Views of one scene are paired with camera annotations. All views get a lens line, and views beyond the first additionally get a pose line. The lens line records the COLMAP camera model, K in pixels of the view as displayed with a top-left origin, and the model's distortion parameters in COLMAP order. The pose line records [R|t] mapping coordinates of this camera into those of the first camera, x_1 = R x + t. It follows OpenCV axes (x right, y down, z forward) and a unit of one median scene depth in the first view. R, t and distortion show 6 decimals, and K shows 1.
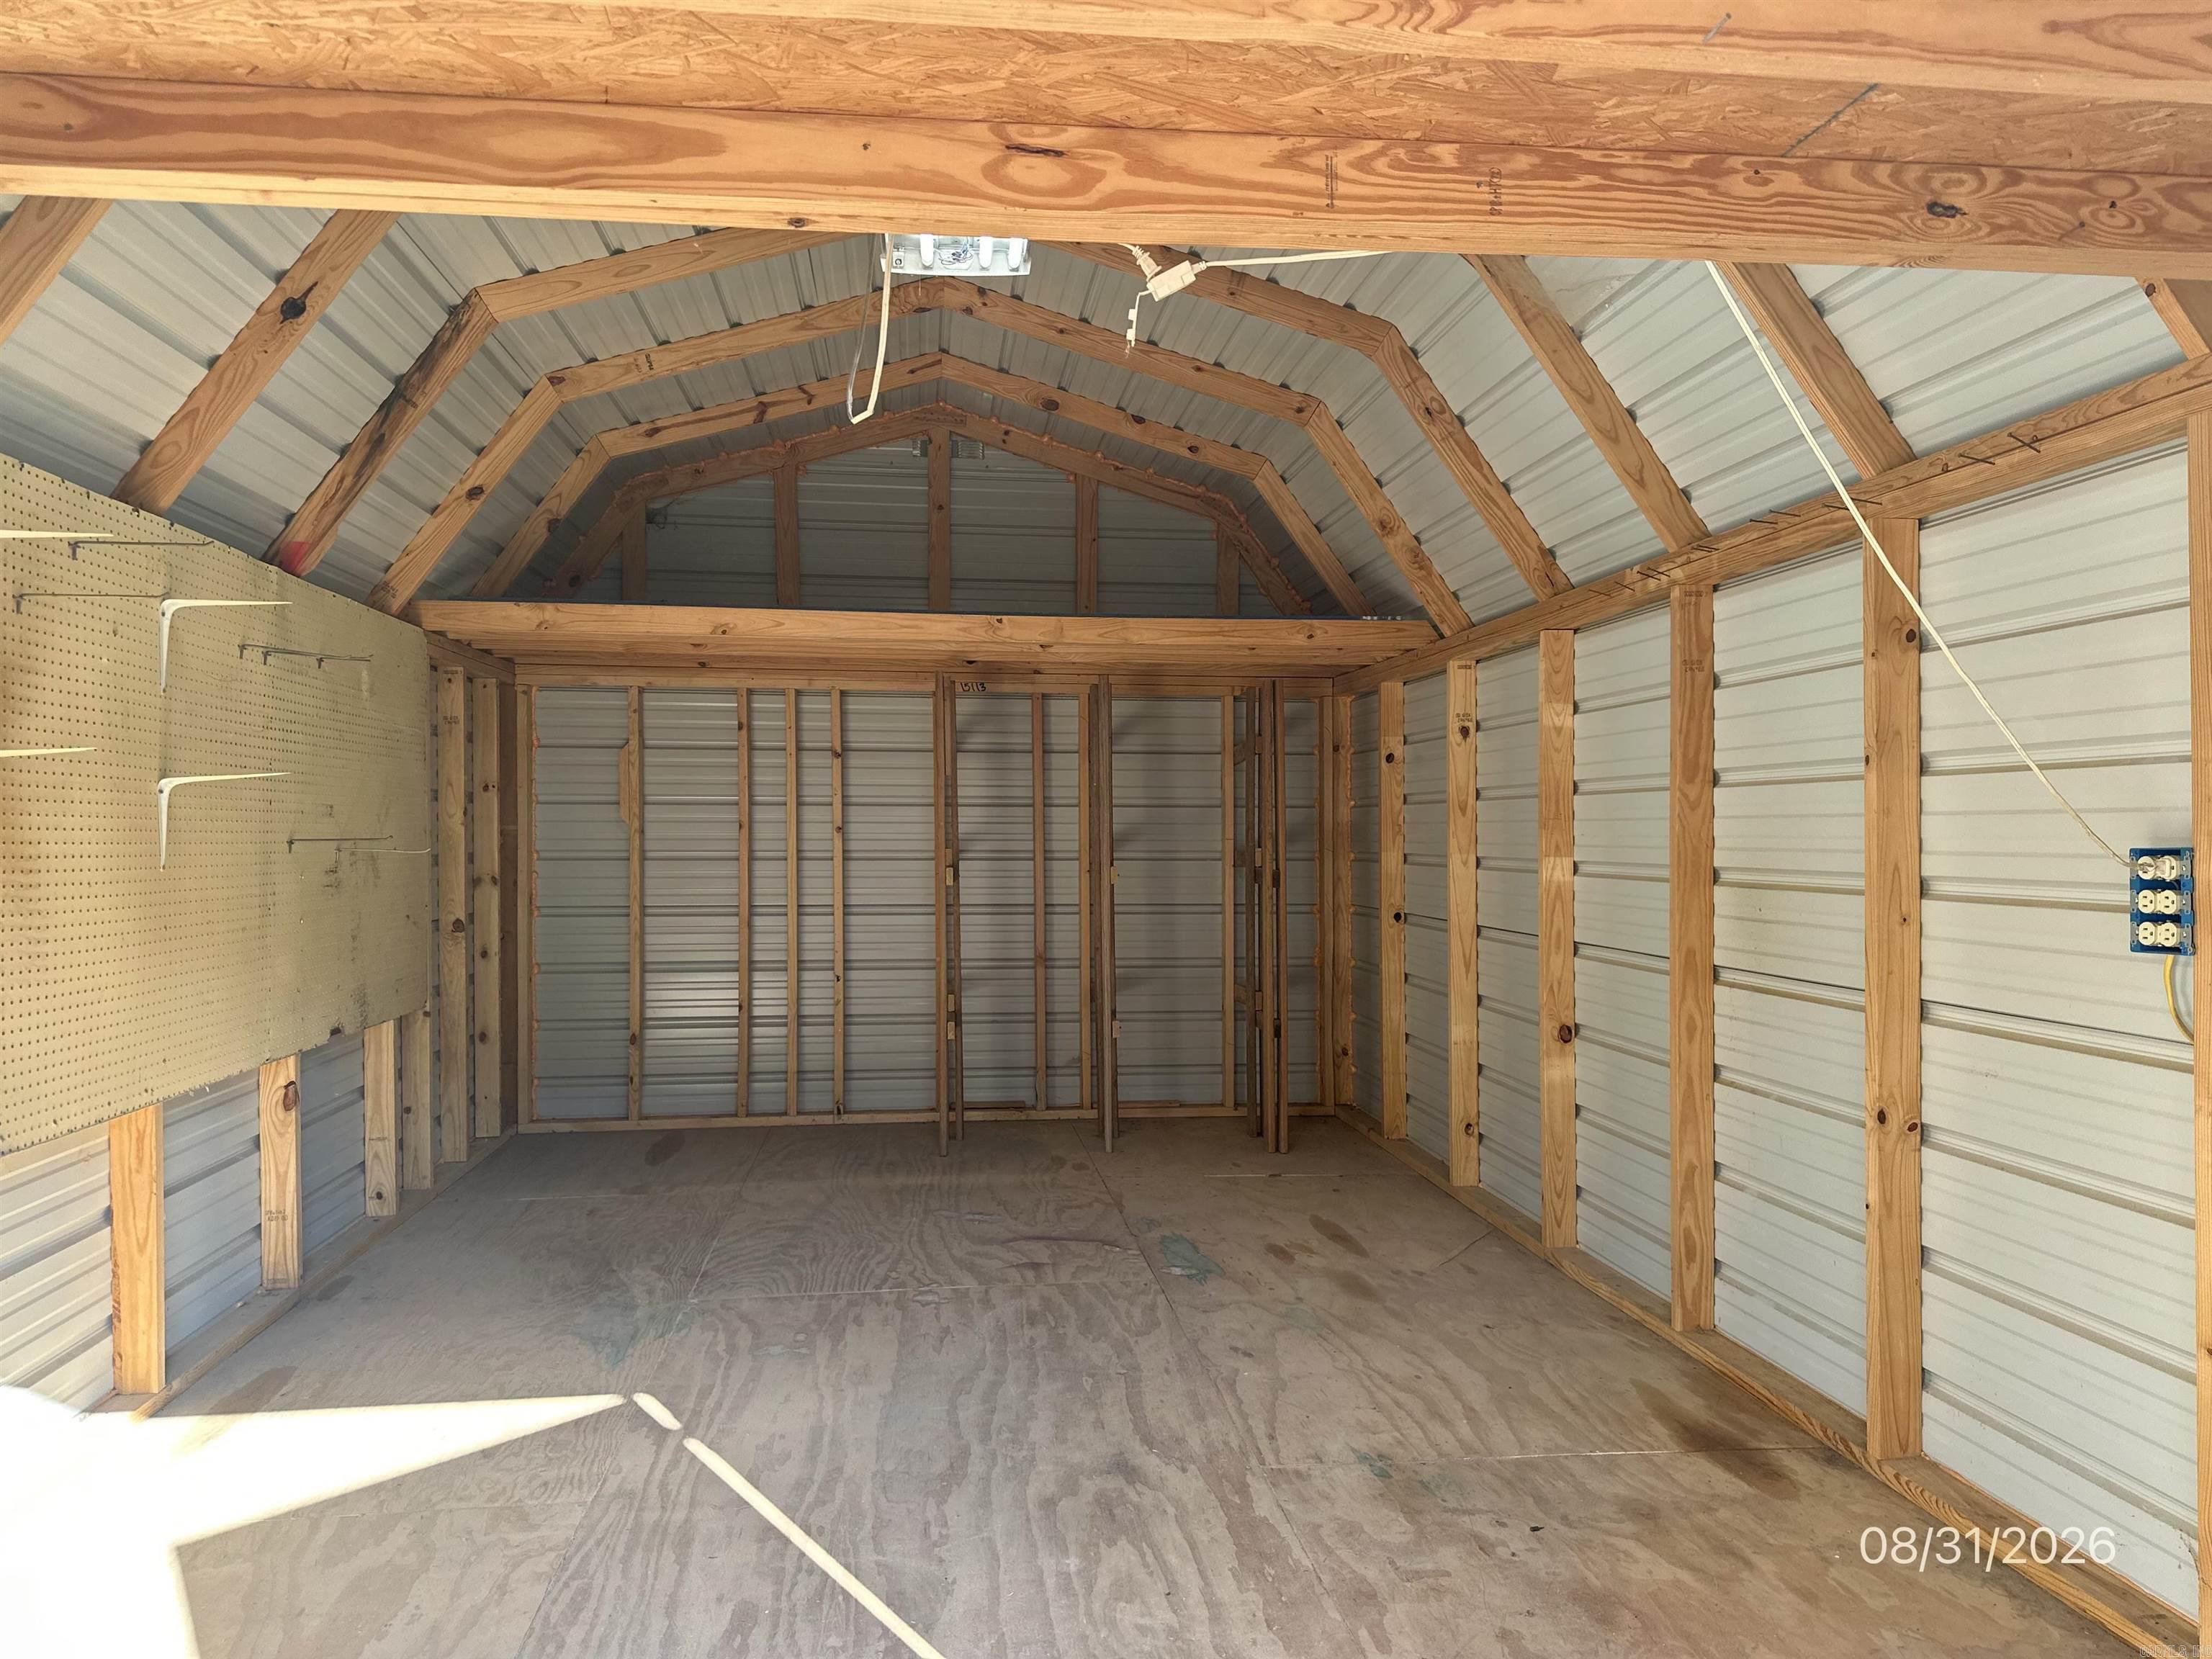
lens RADIAL K [[1567.9, 0, 1099.9], [0, 1567.9, 830.5], [0, 0, 1]] dist [0.013034, -0.016101]
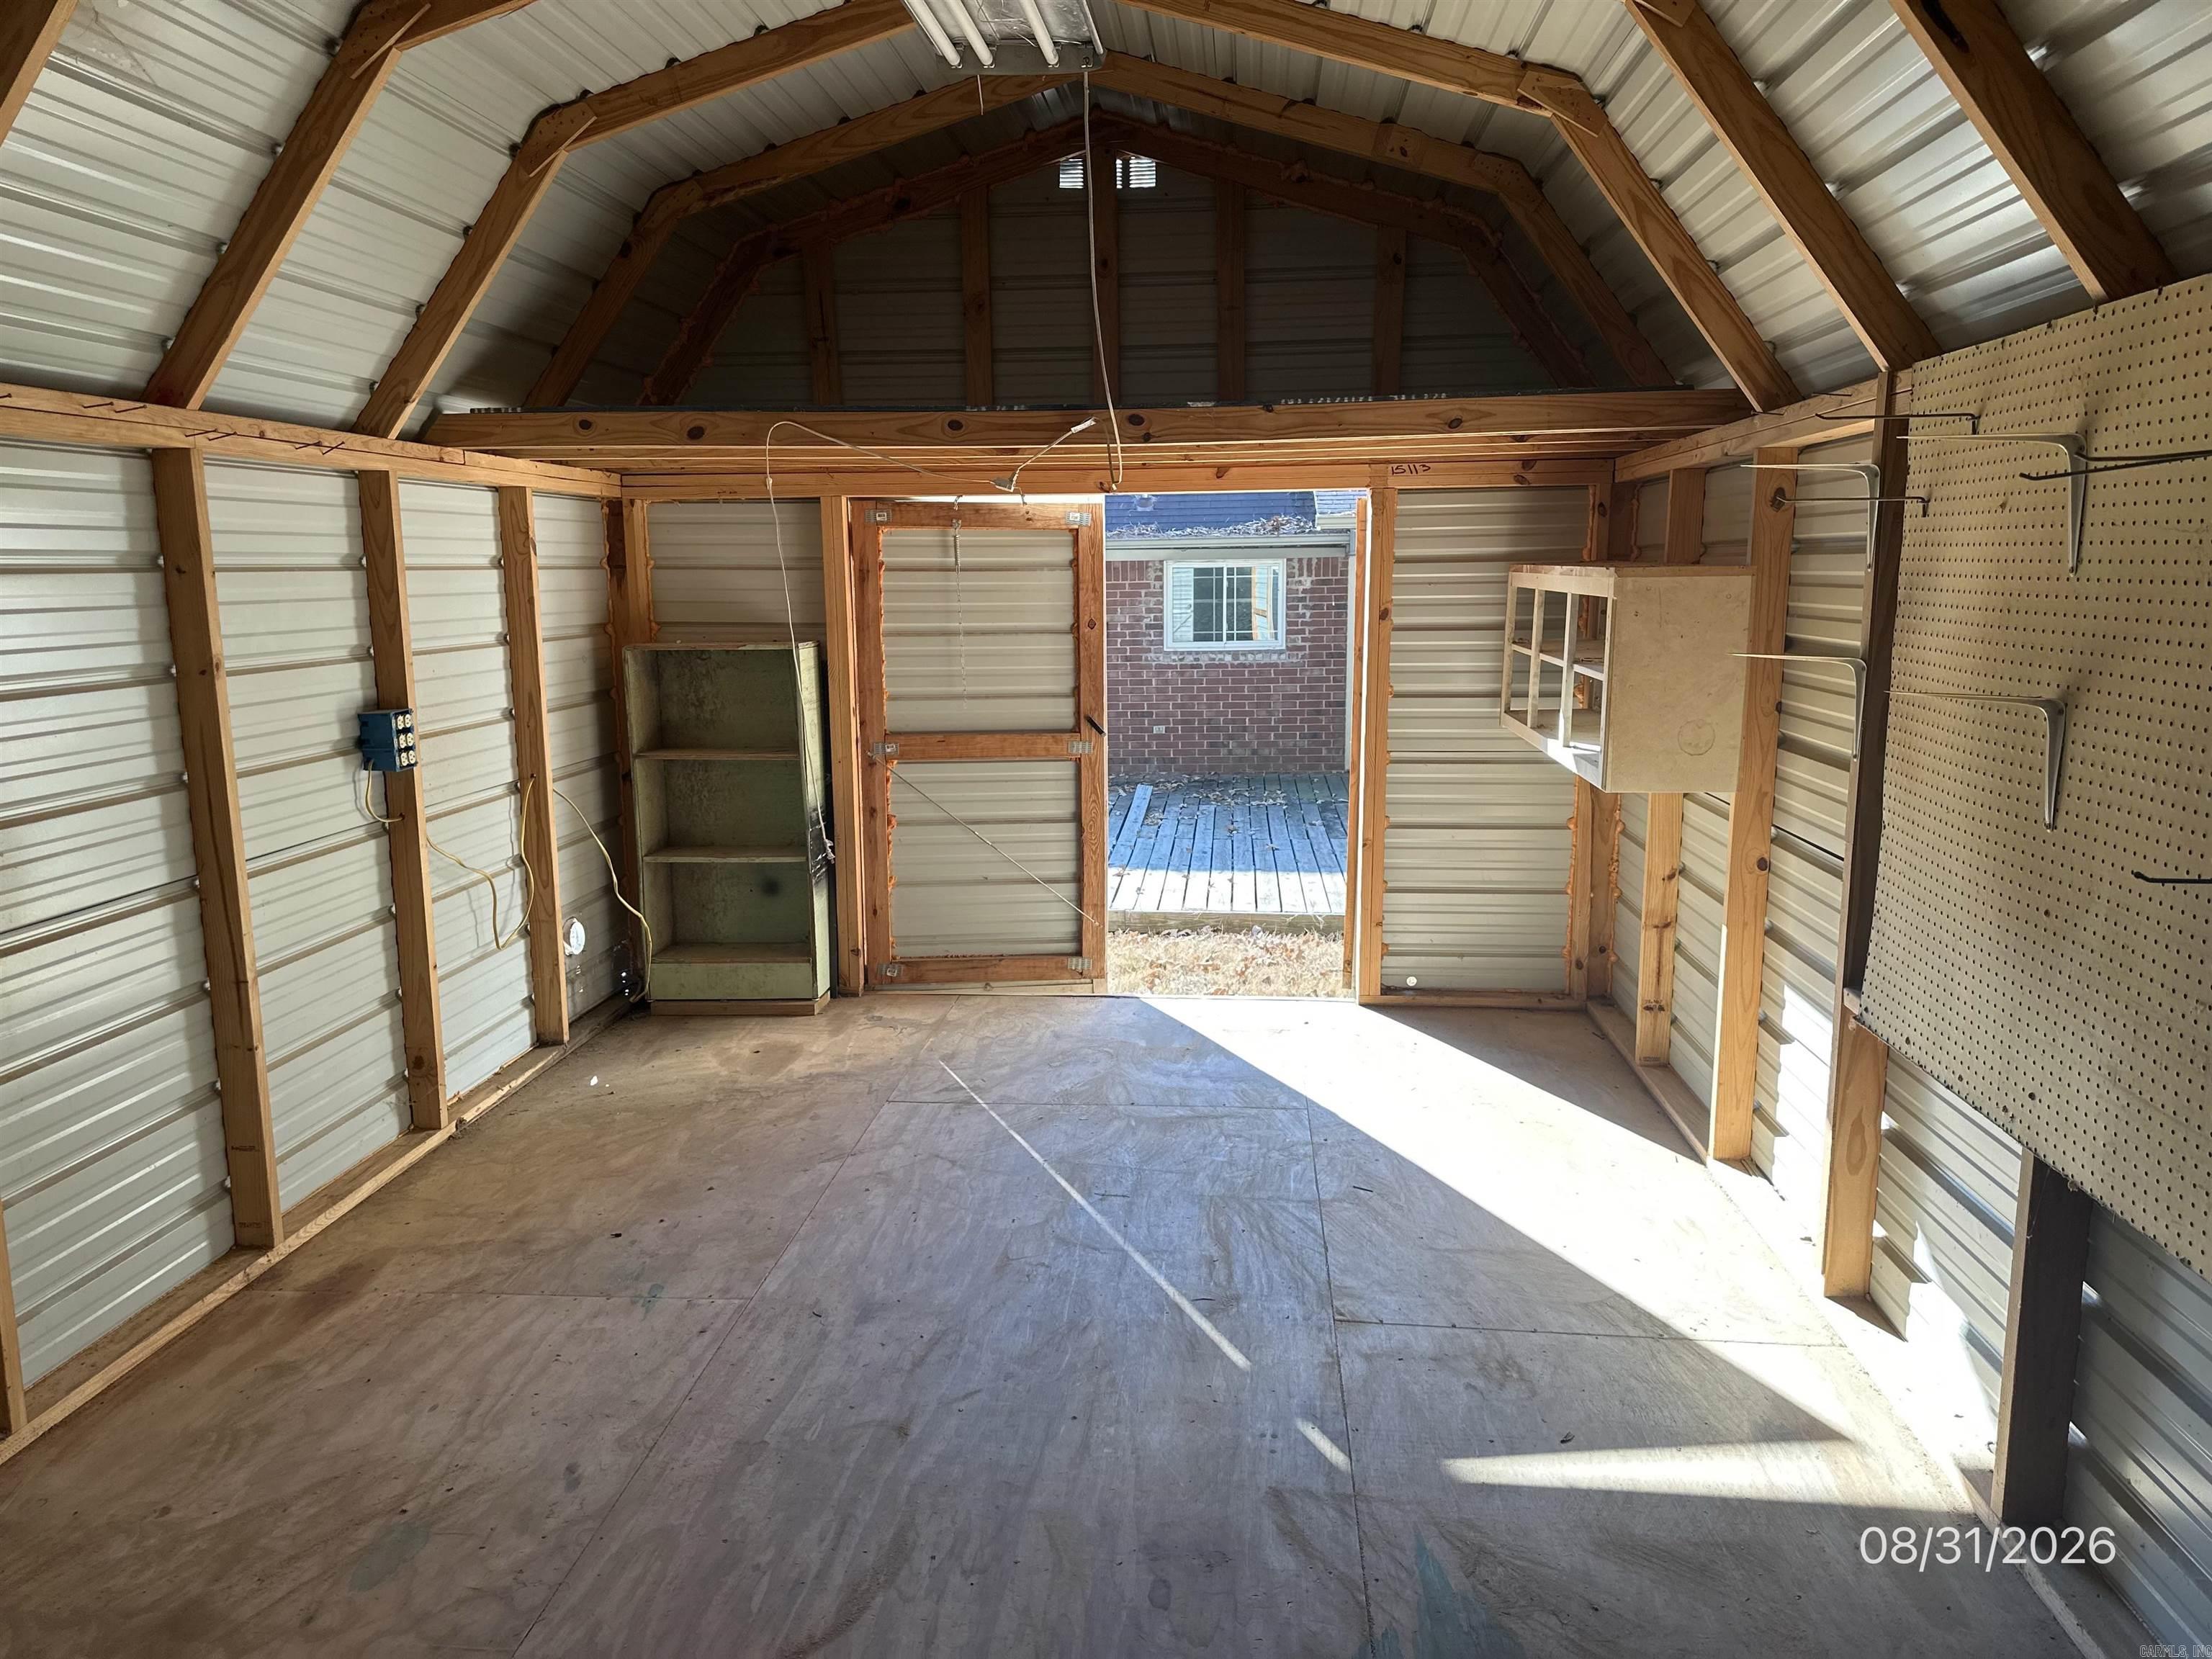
lens RADIAL K [[1567.9, 0, 1106.2], [0, 1567.9, 829.2], [0, 0, 1]] dist [0.013034, -0.016101]
pose [[-0.977580, -0.027770, 0.208727, -0.363989], [0.008617, 0.985159, 0.171429, -0.114324], [-0.210390, 0.169384, -0.962832, 1.932973]]
